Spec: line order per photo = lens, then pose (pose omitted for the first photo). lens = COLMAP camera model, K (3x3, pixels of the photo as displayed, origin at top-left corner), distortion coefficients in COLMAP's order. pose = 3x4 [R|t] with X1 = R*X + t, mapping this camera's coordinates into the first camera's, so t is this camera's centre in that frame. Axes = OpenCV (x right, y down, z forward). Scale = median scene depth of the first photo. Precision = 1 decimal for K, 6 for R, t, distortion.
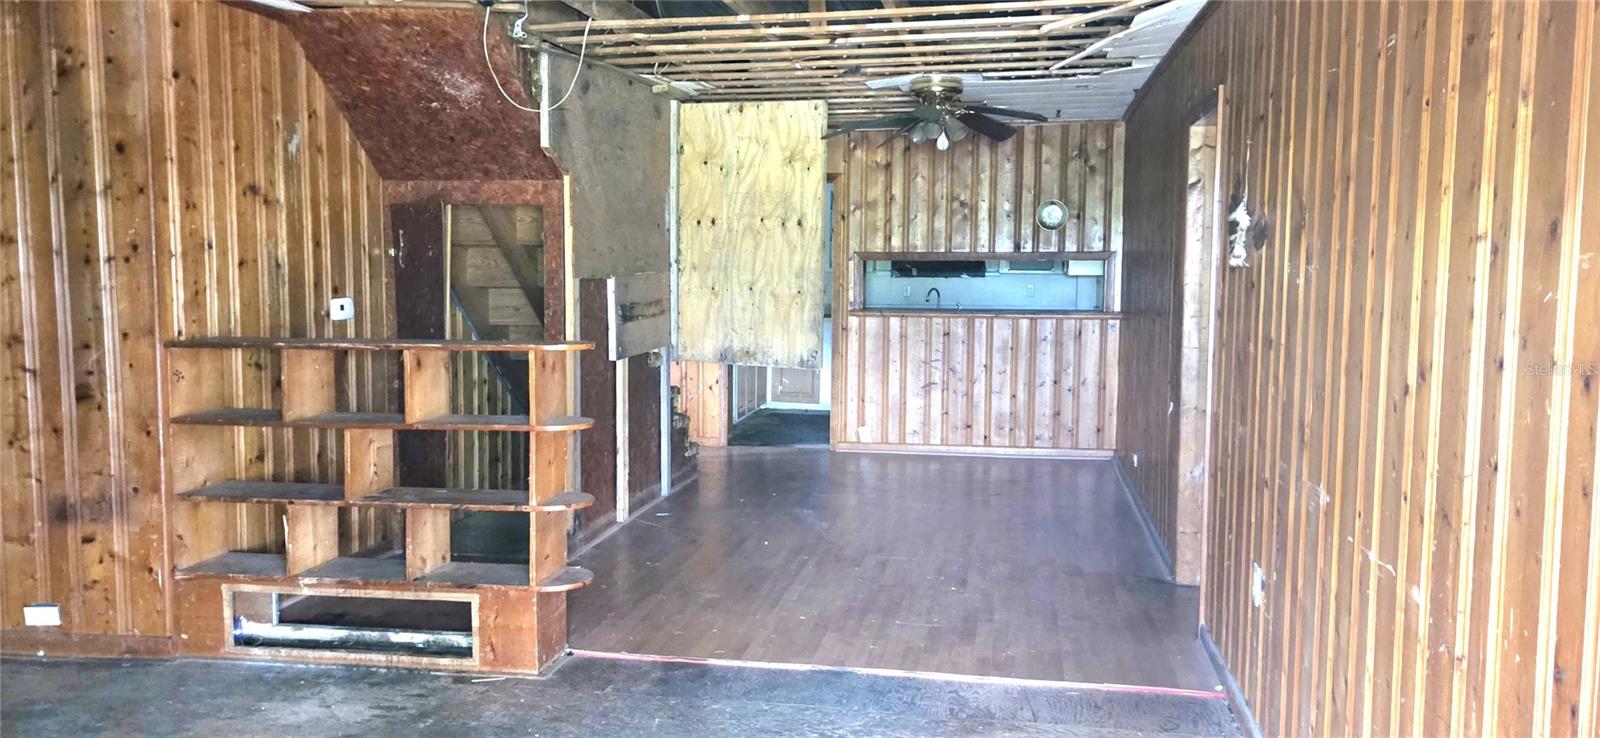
lens RADIAL K [[1194.4, 0, 800.0], [0, 1194.4, 369.0], [0, 0, 1]] dist [0.095417, -0.085737]
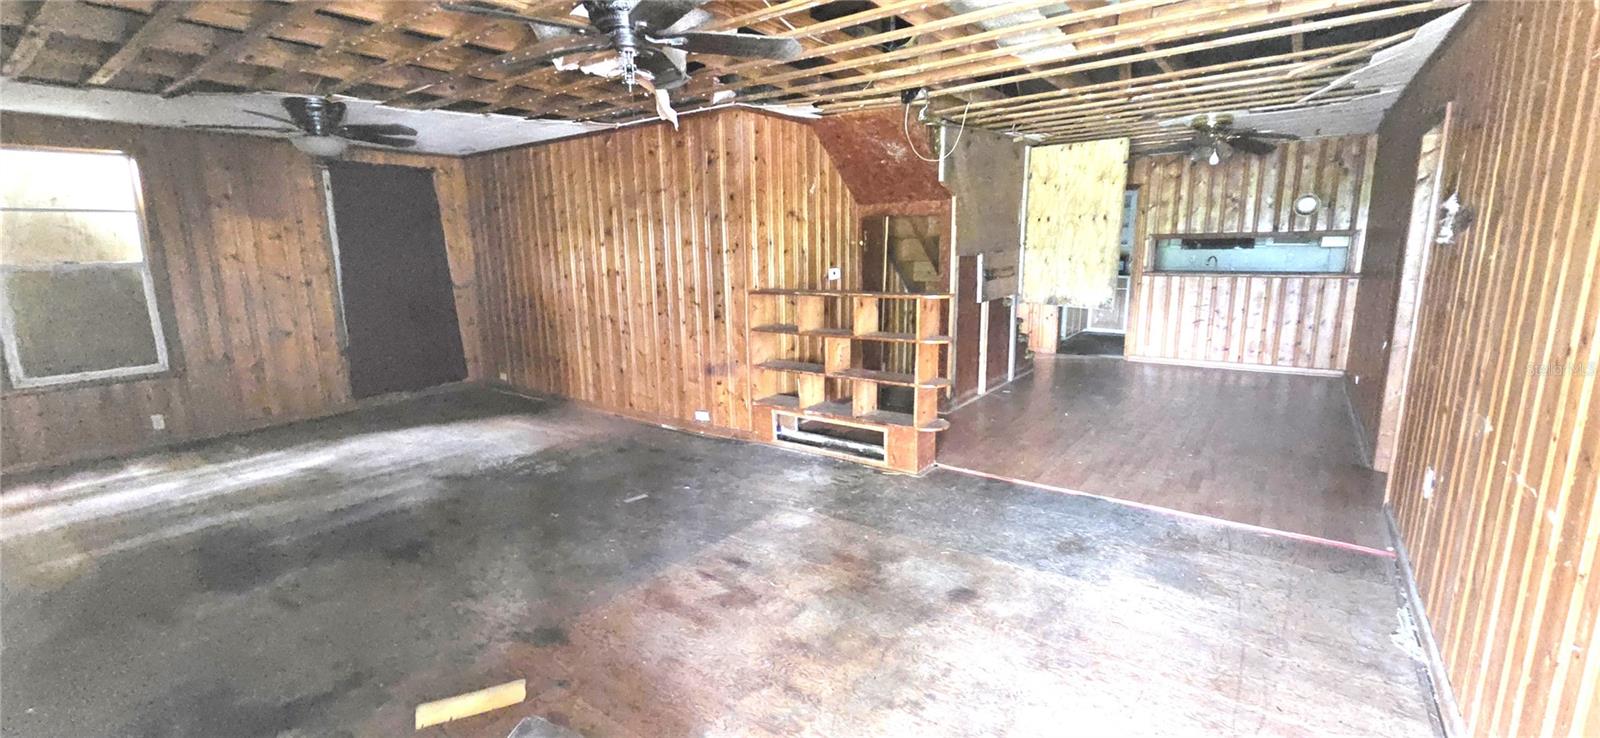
lens RADIAL K [[653.6, 0, 800.0], [0, 653.6, 369.0], [0, 0, 1]] dist [0.002457, 0.000129]
pose [[0.895218, 0.064253, -0.440973, 0.047849], [-0.019060, 0.994166, 0.106163, -0.009490], [0.445221, -0.086634, 0.891220, 0.034917]]
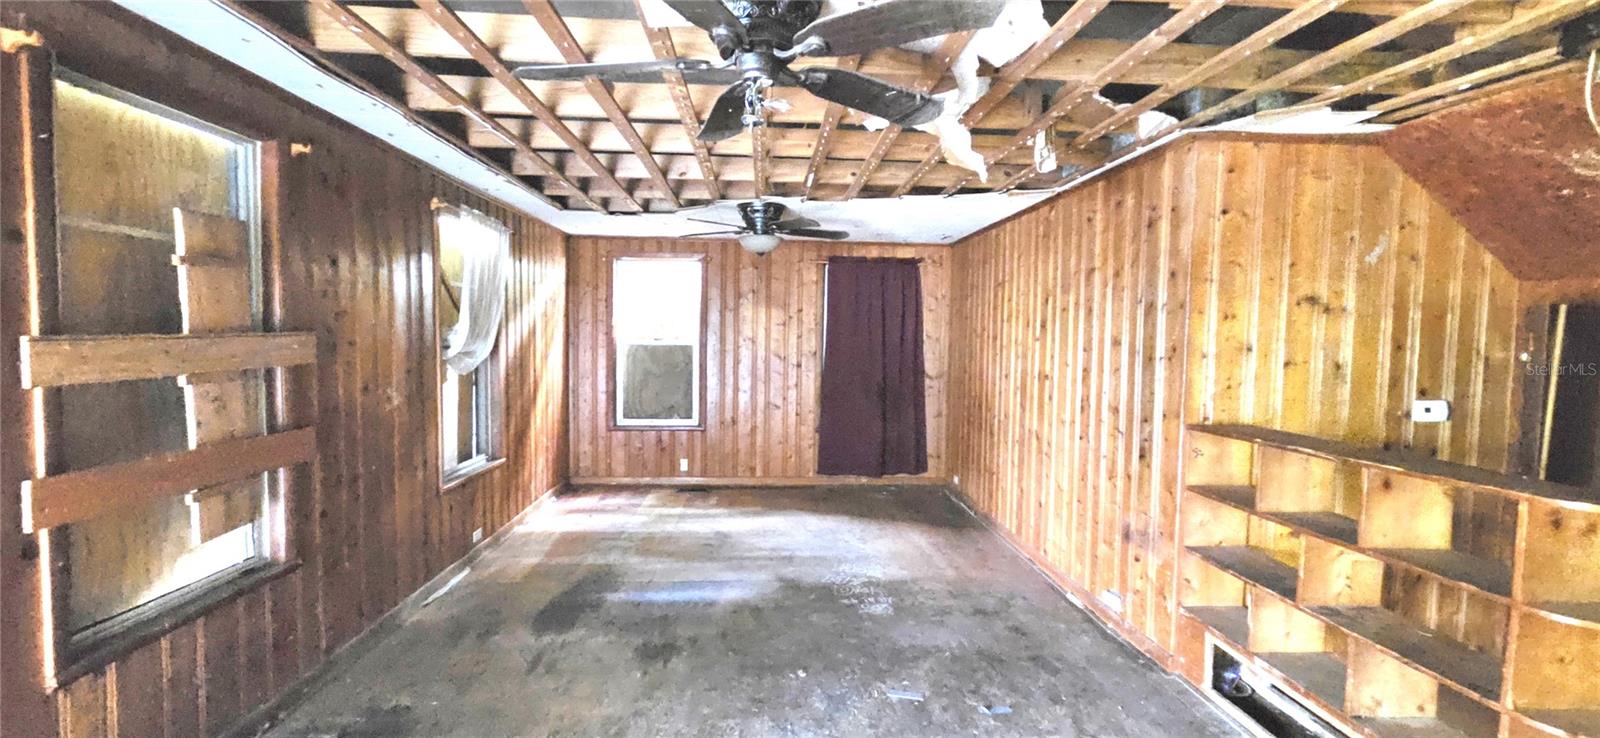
lens RADIAL K [[684.0, 0, 800.0], [0, 684.0, 369.0], [0, 0, 1]] dist [-0.000900, -0.000344]
pose [[0.222012, 0.051796, -0.973667, 0.069341], [-0.103721, 0.994177, 0.029237, -0.052797], [0.969512, 0.094499, 0.226092, 0.399814]]
